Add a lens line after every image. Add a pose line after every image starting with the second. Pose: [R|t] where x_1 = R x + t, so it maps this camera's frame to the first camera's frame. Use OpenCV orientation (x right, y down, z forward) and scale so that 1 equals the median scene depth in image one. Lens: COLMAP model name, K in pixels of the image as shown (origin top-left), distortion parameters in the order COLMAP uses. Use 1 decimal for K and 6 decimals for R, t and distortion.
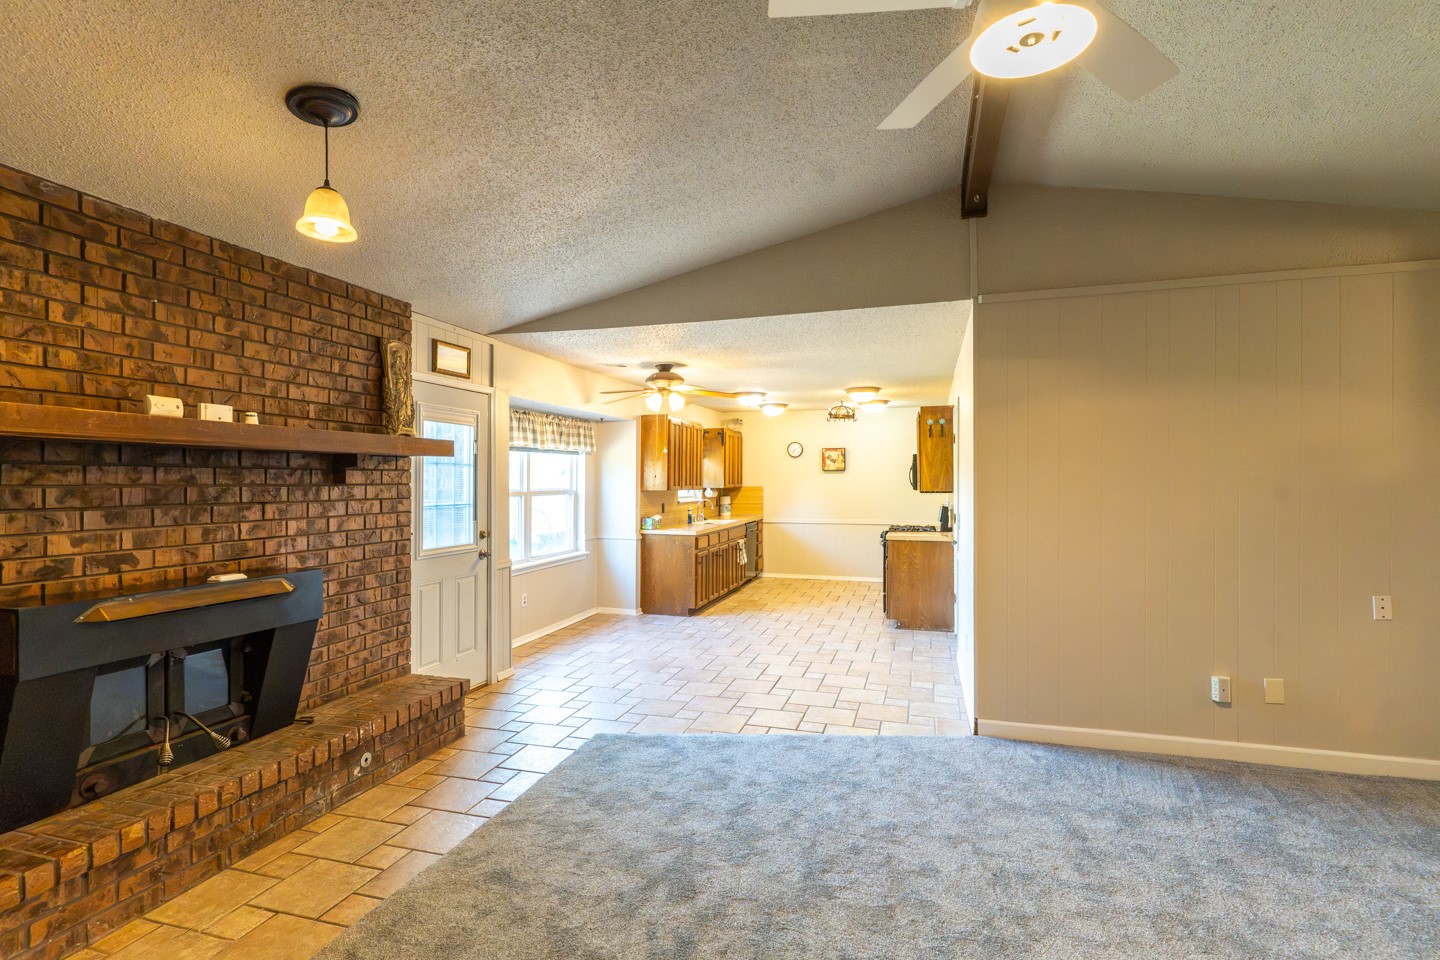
lens RADIAL K [[692.6, 0, 717.6], [0, 692.6, 483.1], [0, 0, 1]] dist [-0.002289, 0.000202]
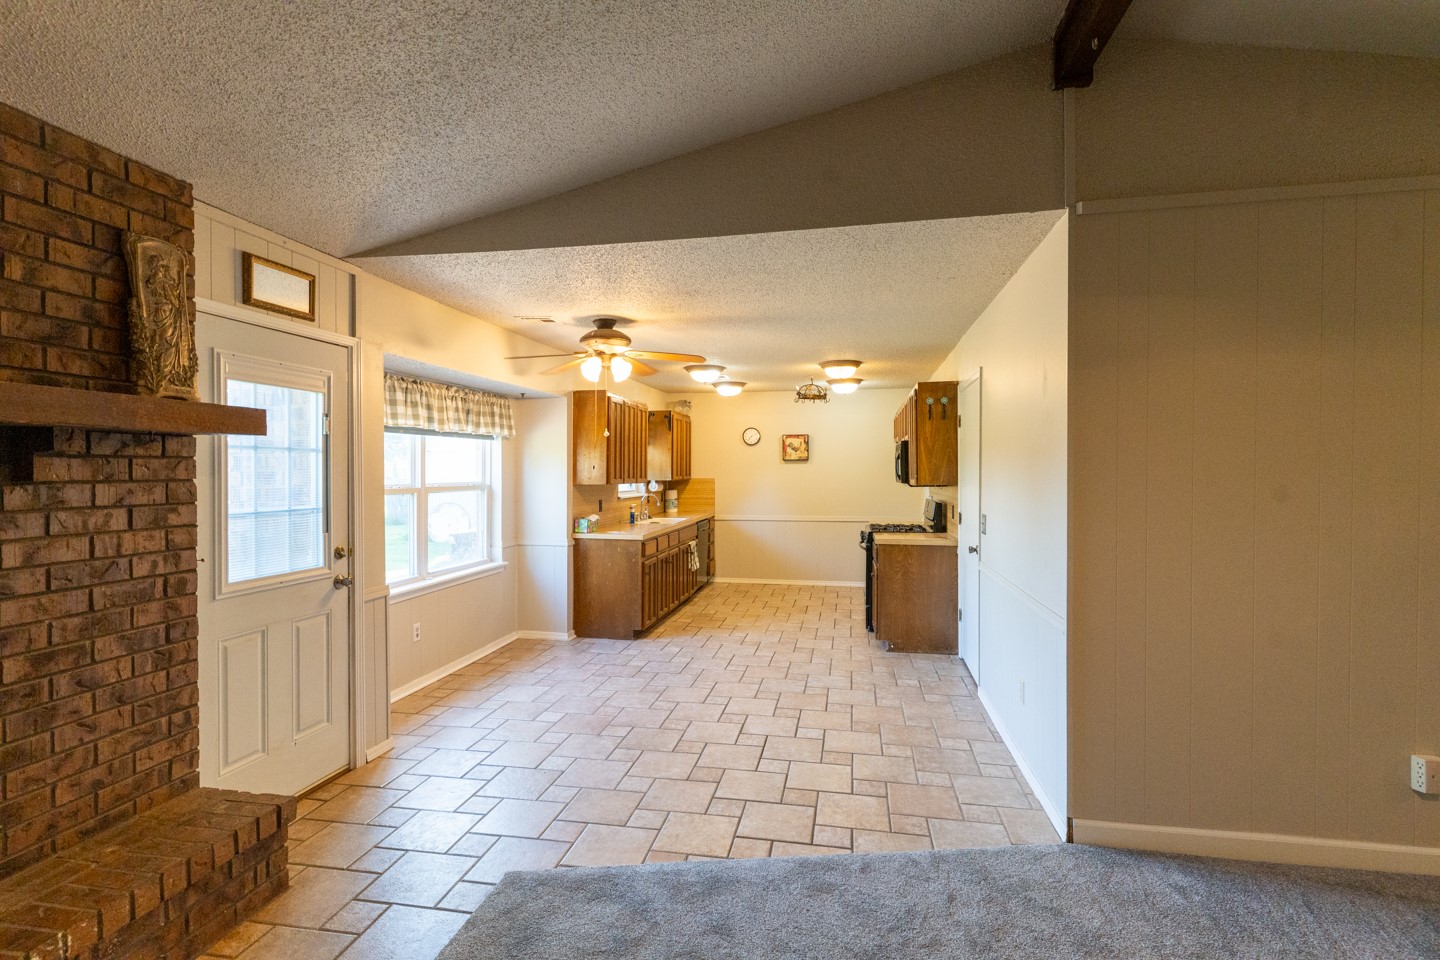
lens RADIAL K [[692.6, 0, 717.6], [0, 692.6, 483.1], [0, 0, 1]] dist [-0.002289, 0.000202]
pose [[0.995187, -0.002292, 0.097966, -0.042687], [0.000930, 0.999902, 0.013947, -0.004119], [-0.097988, -0.013789, 0.995092, 0.344335]]
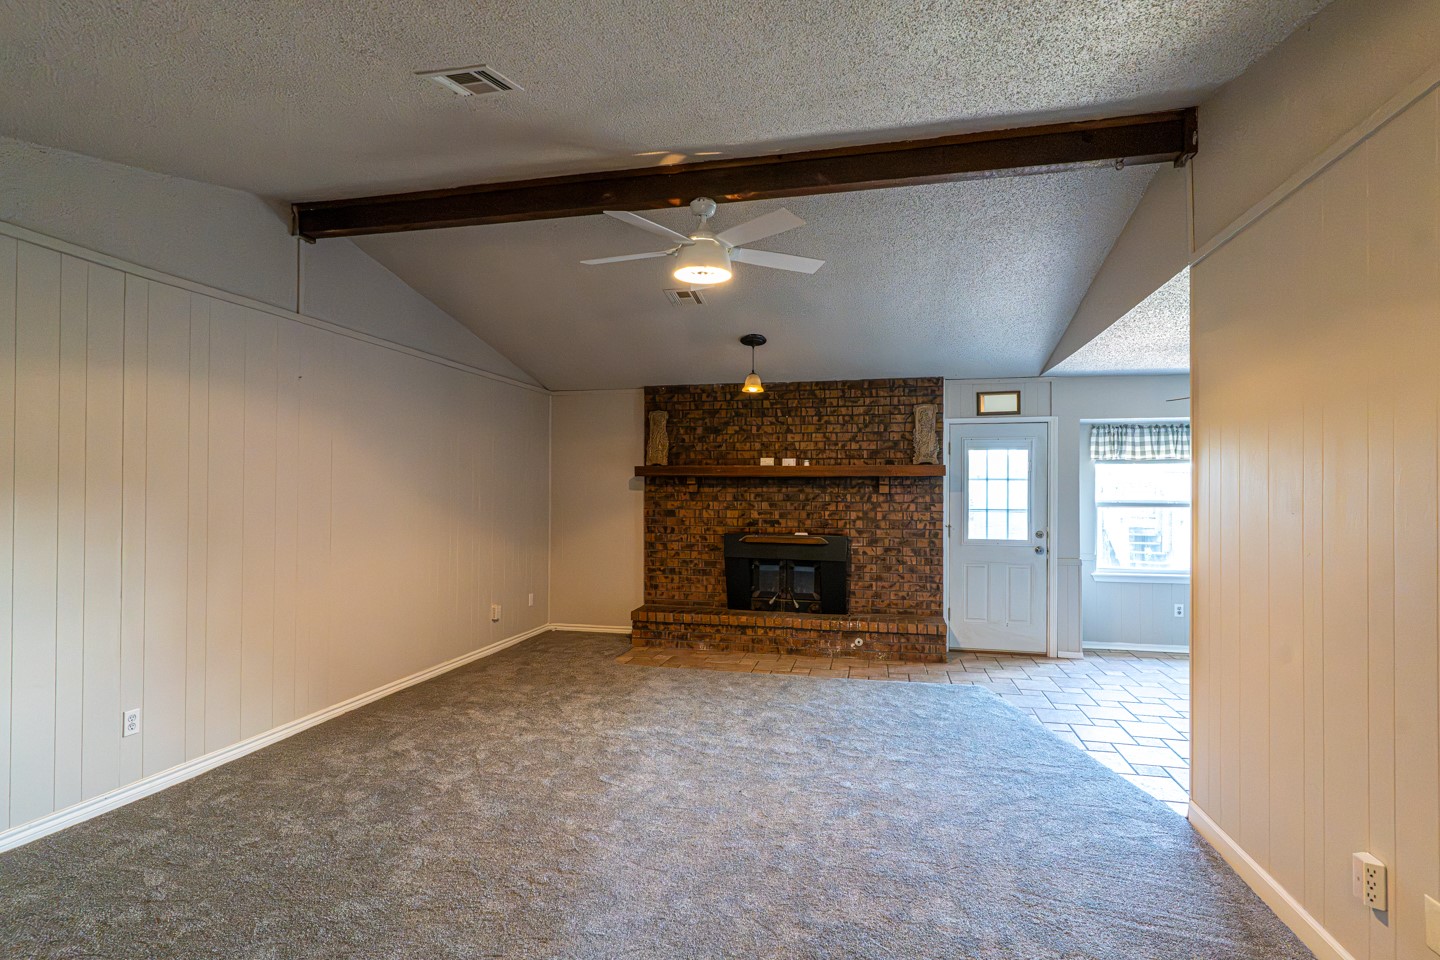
lens RADIAL K [[692.6, 0, 717.6], [0, 692.6, 483.1], [0, 0, 1]] dist [-0.002289, 0.000202]
pose [[0.064220, -0.008689, -0.997898, 1.057850], [-0.006271, 0.999939, -0.009110, -0.004955], [0.997916, 0.006843, 0.064162, 0.401151]]
